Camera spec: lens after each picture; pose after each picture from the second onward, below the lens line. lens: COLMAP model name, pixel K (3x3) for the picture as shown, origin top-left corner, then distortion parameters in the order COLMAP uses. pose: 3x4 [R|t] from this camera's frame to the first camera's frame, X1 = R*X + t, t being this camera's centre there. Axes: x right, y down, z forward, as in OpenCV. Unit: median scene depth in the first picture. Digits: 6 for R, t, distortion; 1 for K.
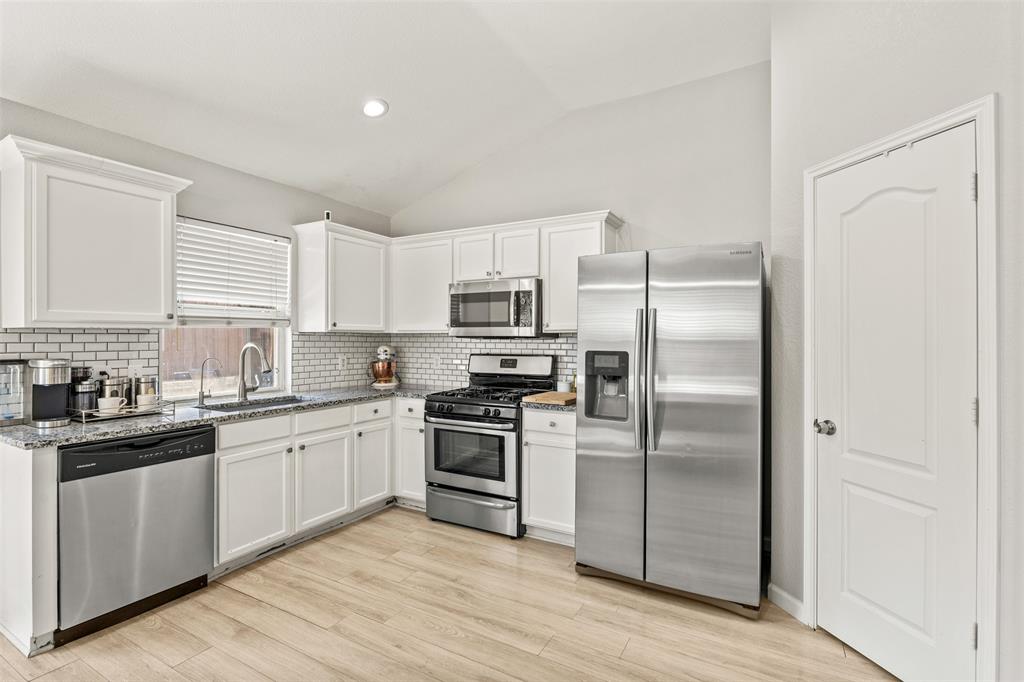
lens RADIAL K [[477.3, 0, 512.4], [0, 477.3, 337.9], [0, 0, 1]] dist [-0.006369, -0.000001]
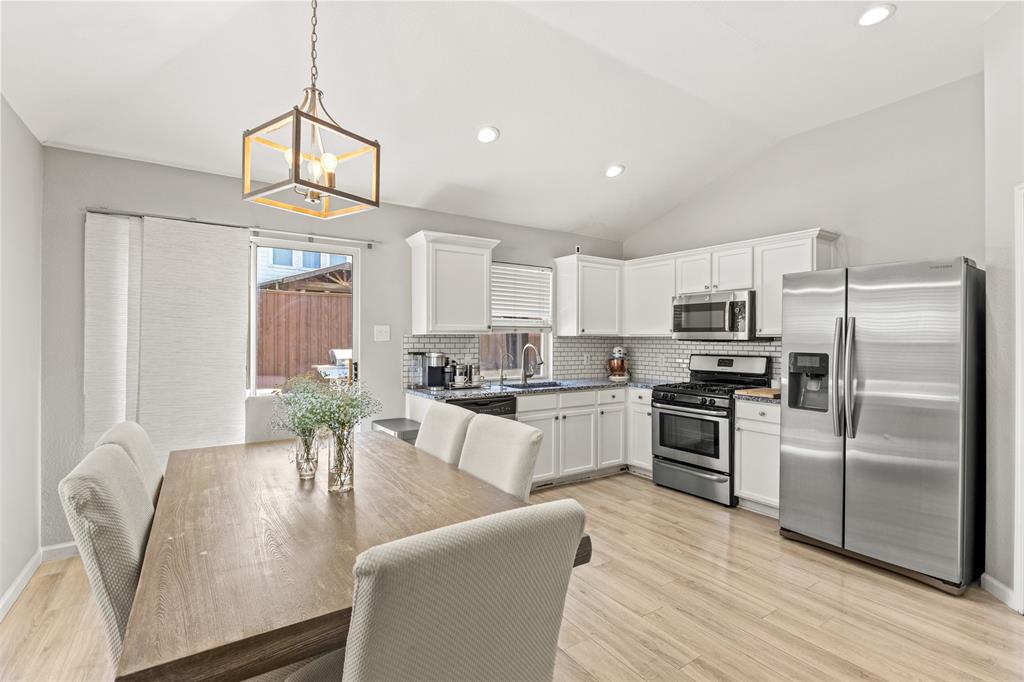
lens RADIAL K [[477.3, 0, 512.7], [0, 477.3, 336.4], [0, 0, 1]] dist [-0.006369, -0.000001]
pose [[0.895685, 0.000356, -0.444689, 0.054542], [-0.002895, 0.999983, -0.005032, -0.004668], [0.444680, 0.005795, 0.895671, -0.337544]]
